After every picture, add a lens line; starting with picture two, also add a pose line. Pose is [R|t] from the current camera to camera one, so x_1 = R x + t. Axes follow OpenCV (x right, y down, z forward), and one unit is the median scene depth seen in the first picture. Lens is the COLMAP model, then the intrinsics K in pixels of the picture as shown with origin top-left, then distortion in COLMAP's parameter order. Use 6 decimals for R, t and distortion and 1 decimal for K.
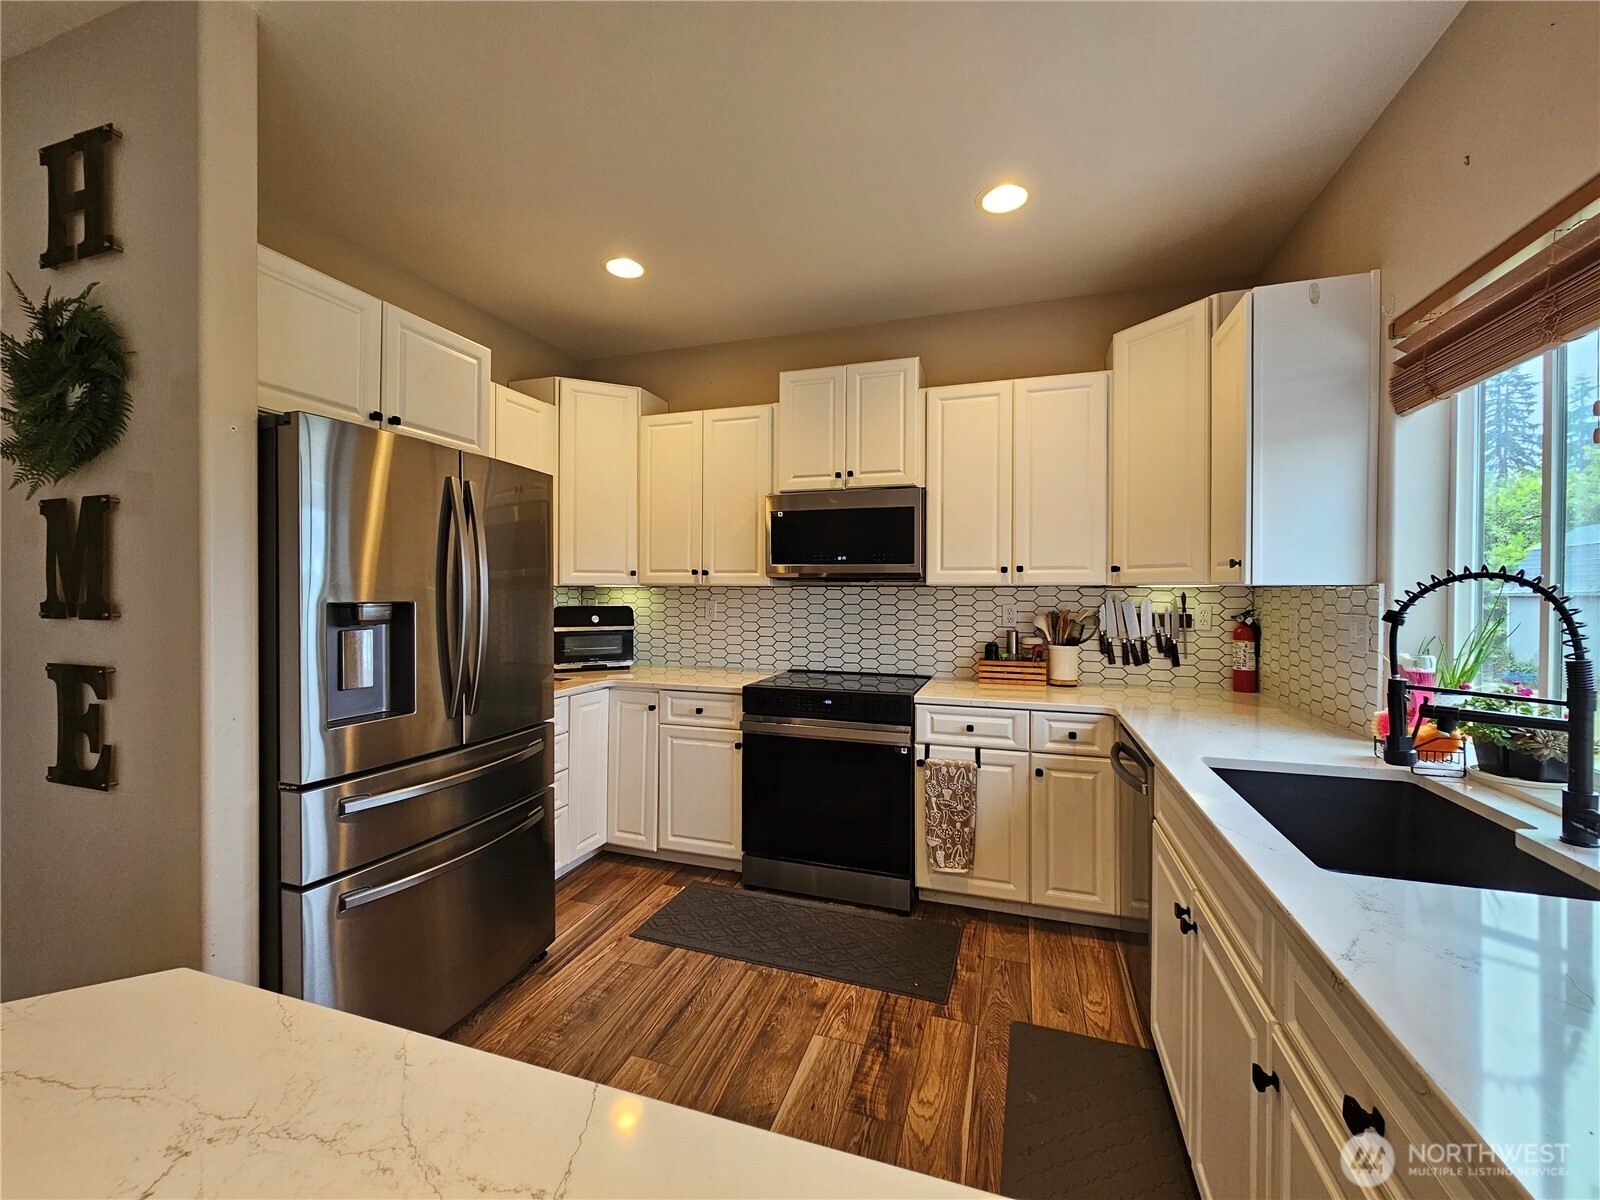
lens RADIAL K [[653.8, 0, 794.6], [0, 653.8, 595.0], [0, 0, 1]] dist [-0.000685, -0.000088]
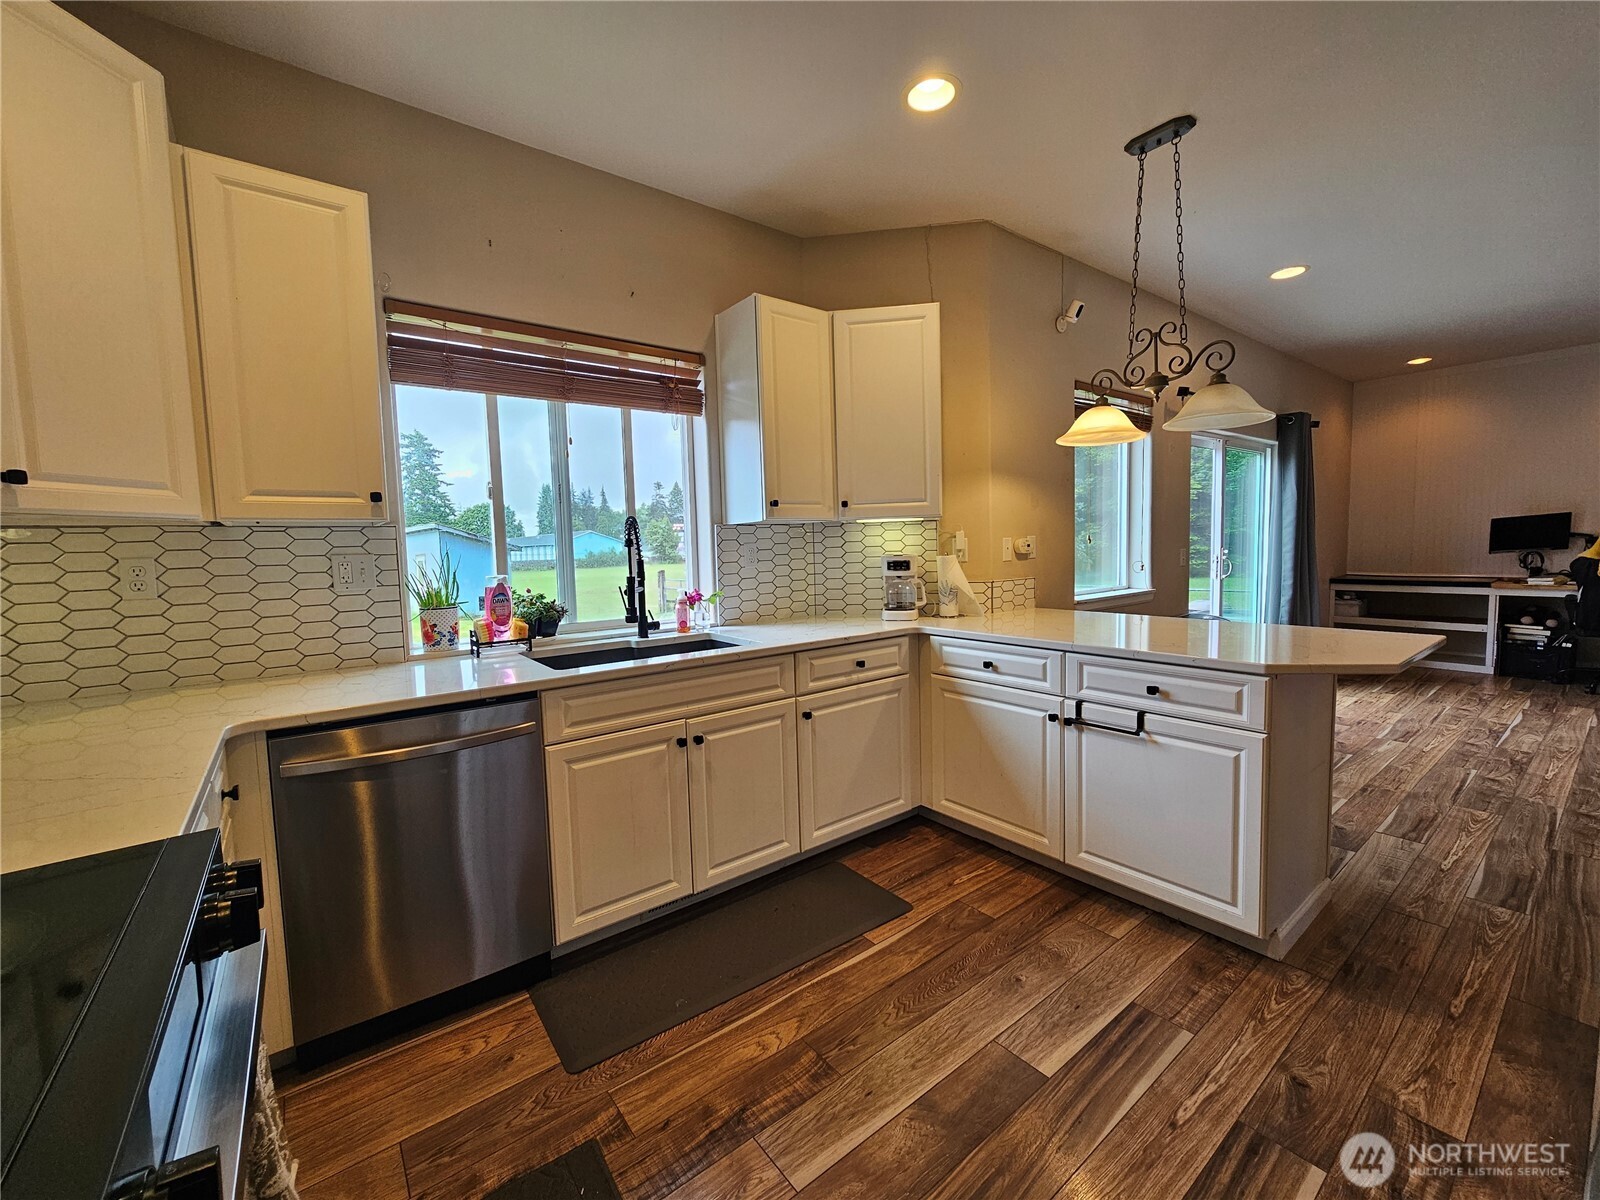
lens RADIAL K [[653.8, 0, 796.6], [0, 653.8, 595.8], [0, 0, 1]] dist [-0.000685, -0.000088]
pose [[-0.831244, -0.022732, 0.555442, -0.240445], [0.027619, 0.996241, 0.082106, 0.022147], [-0.555220, 0.083591, -0.827492, 1.130633]]
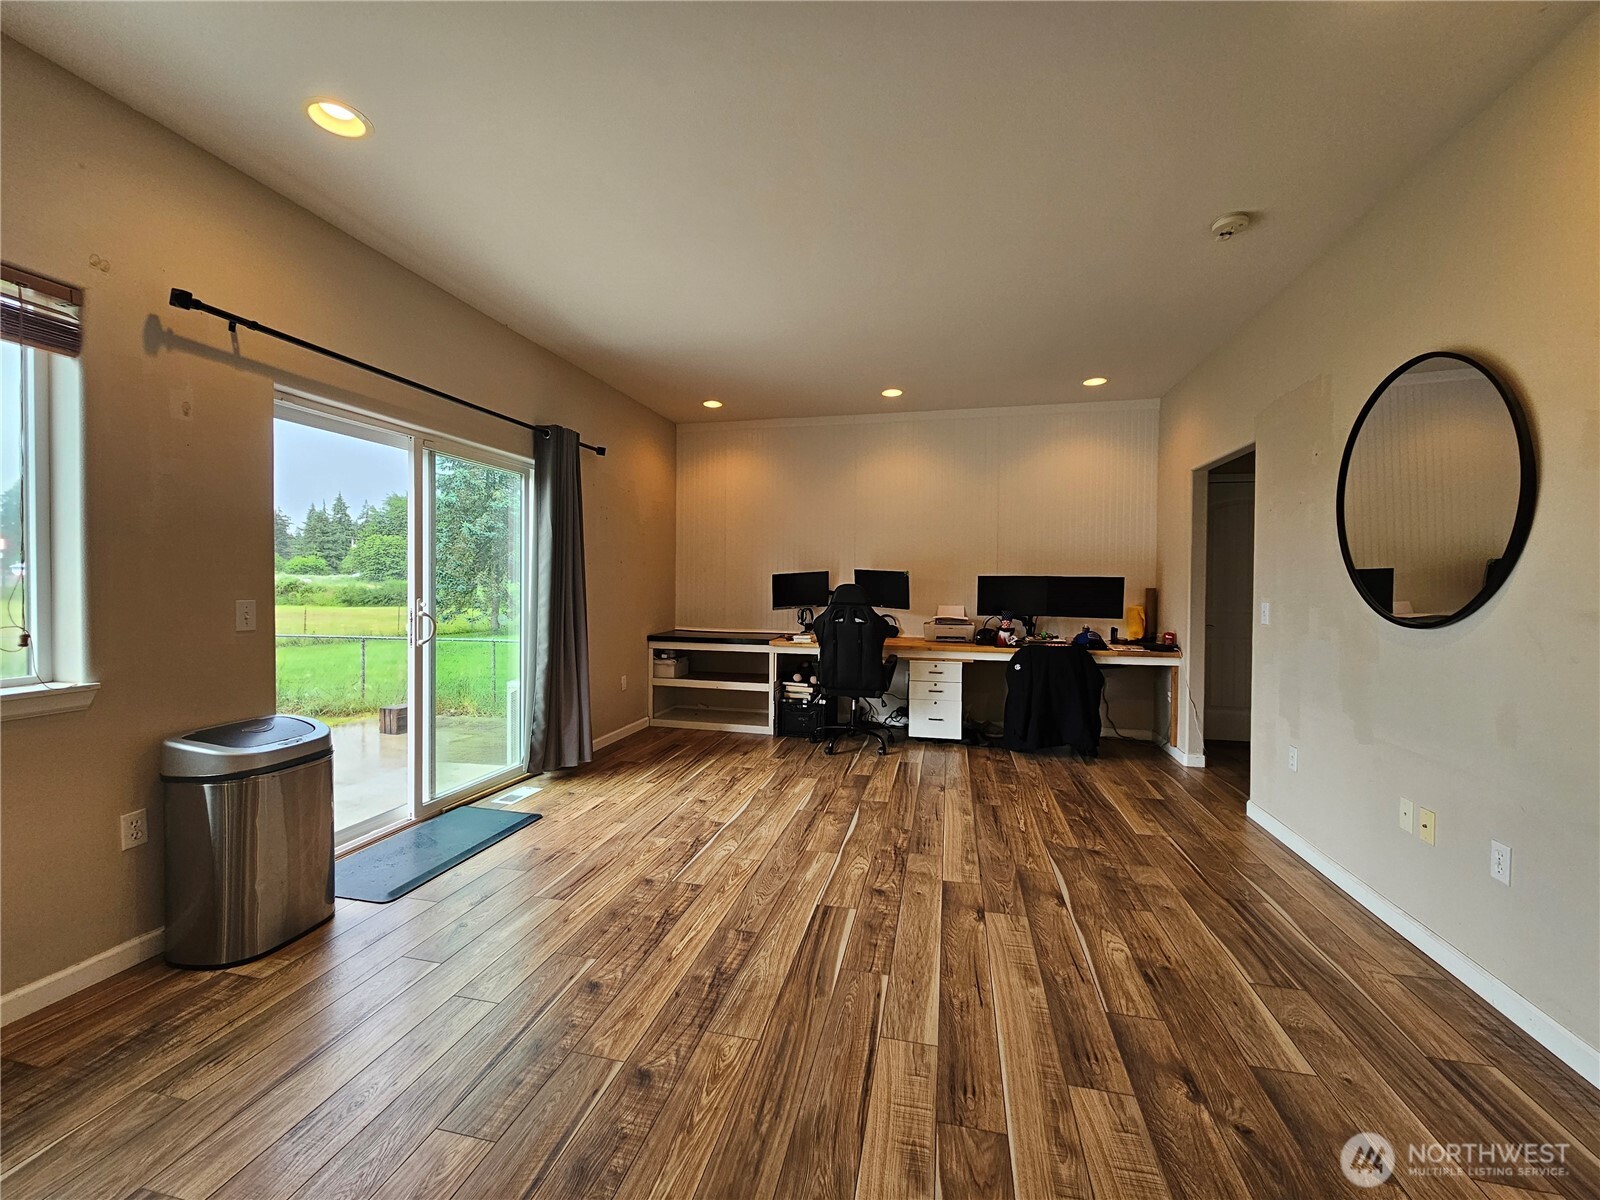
lens RADIAL K [[653.8, 0, 795.3], [0, 653.8, 598.1], [0, 0, 1]] dist [-0.000685, -0.000088]
pose [[-0.995332, -0.009647, -0.096028, -0.820656], [-0.012081, 0.999620, 0.024794, 0.032232], [0.095753, 0.025838, -0.995070, 0.163903]]
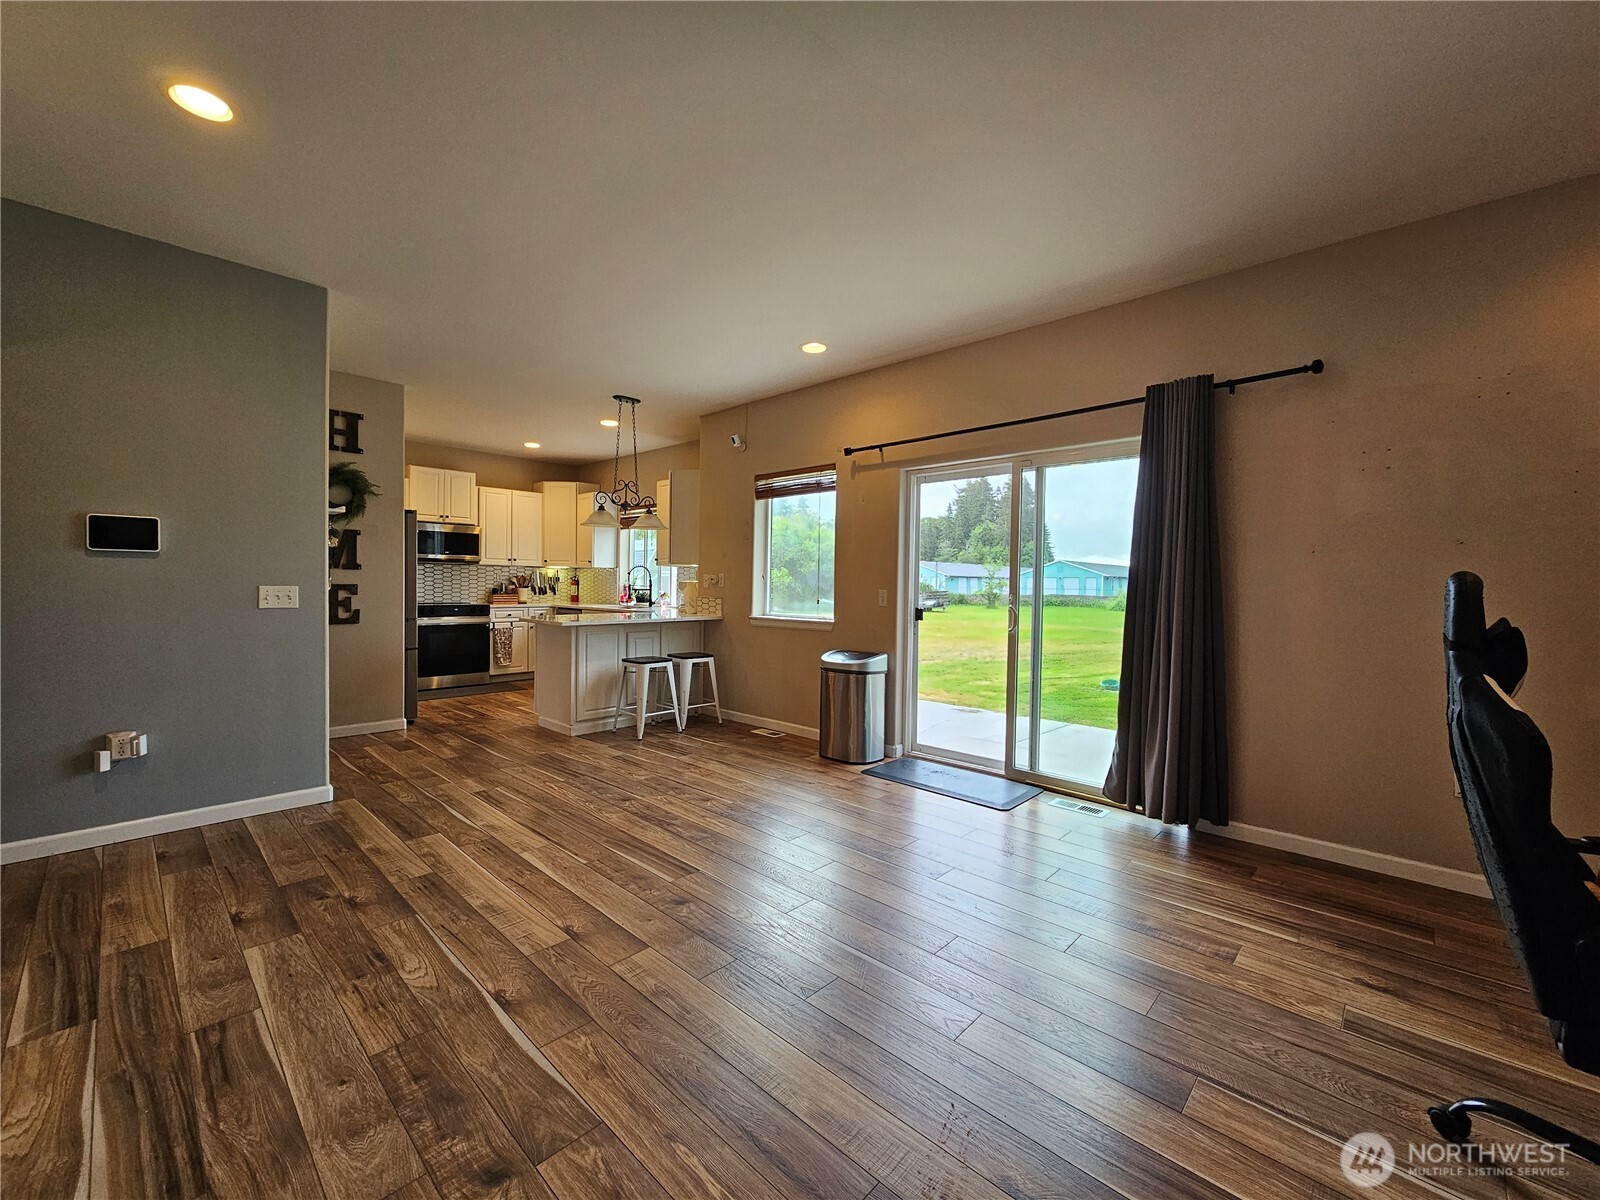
lens RADIAL K [[653.8, 0, 795.9], [0, 653.8, 595.4], [0, 0, 1]] dist [-0.000685, -0.000088]
pose [[0.419783, -0.014904, 0.907502, -1.835253], [-0.008720, 0.999753, 0.020452, 0.048016], [-0.907583, -0.016499, 0.419549, -1.365831]]
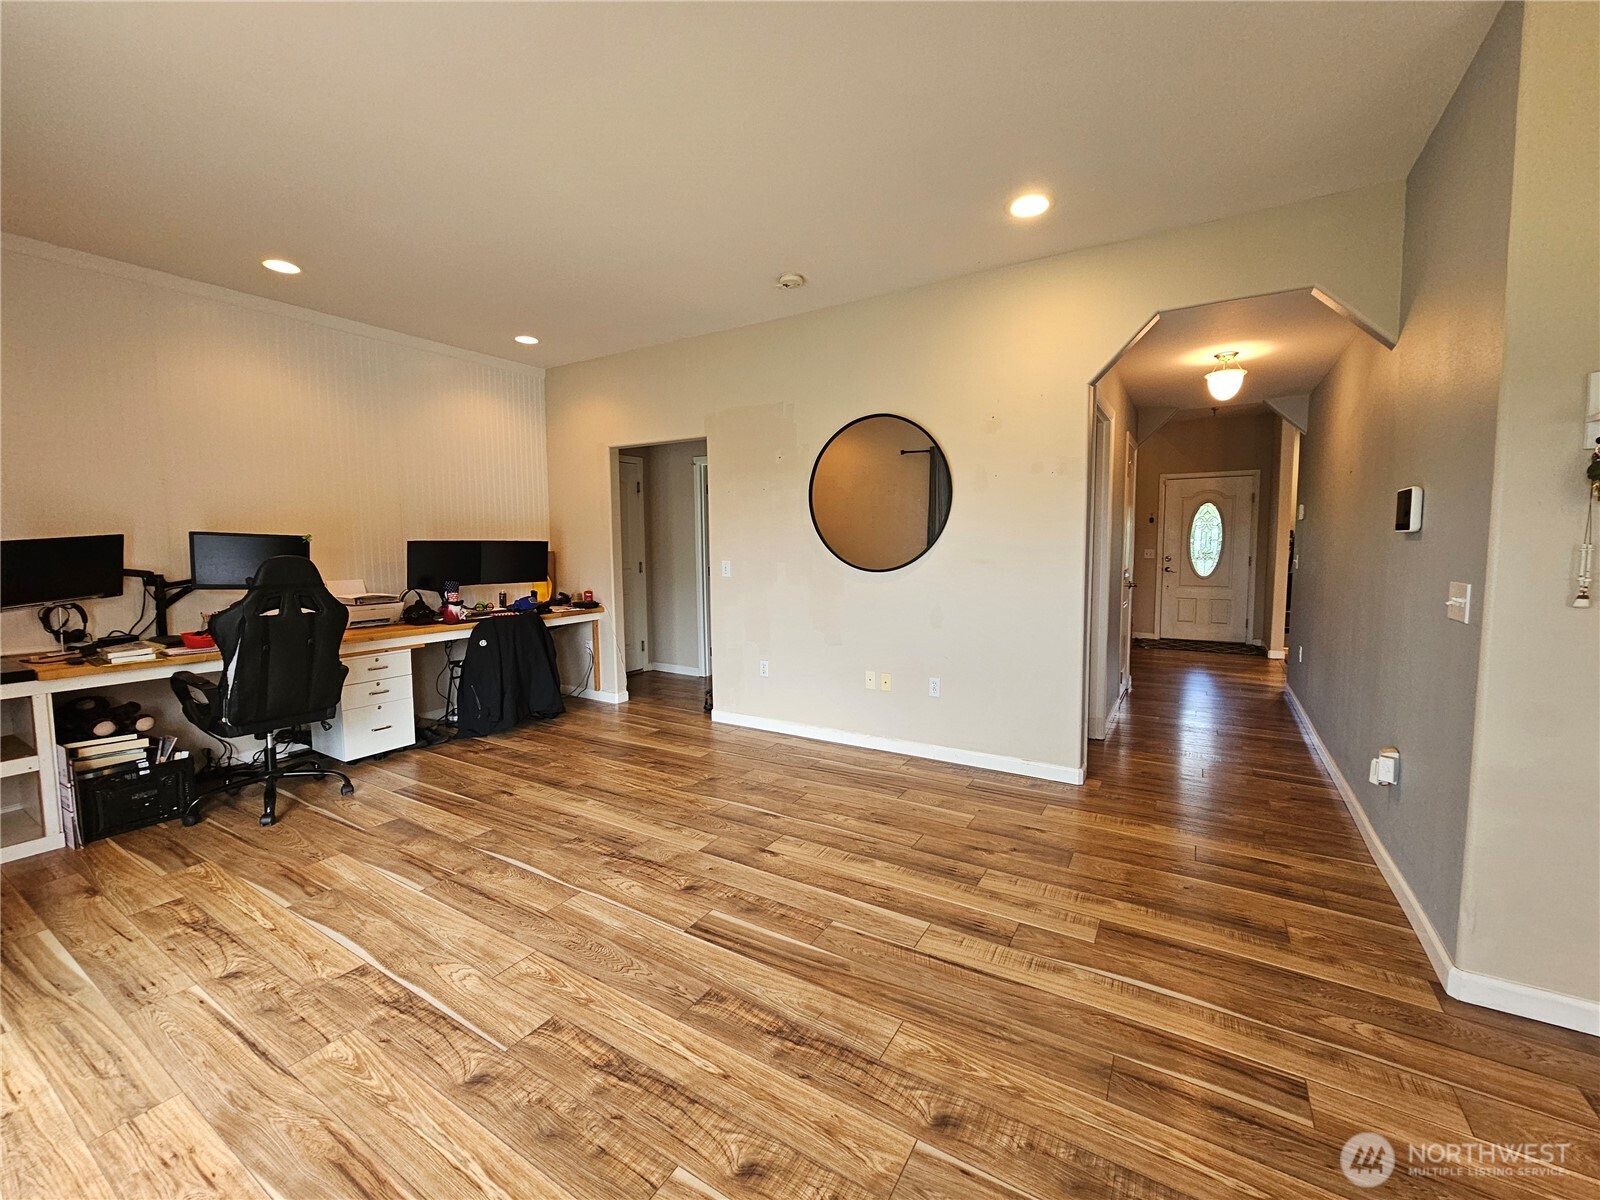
lens RADIAL K [[653.8, 0, 793.1], [0, 653.8, 596.7], [0, 0, 1]] dist [-0.000685, -0.000088]
pose [[-0.226704, 0.078880, -0.970764, -0.204106], [0.003911, 0.996781, 0.080080, 0.018917], [0.973956, 0.014358, -0.226283, -0.472219]]
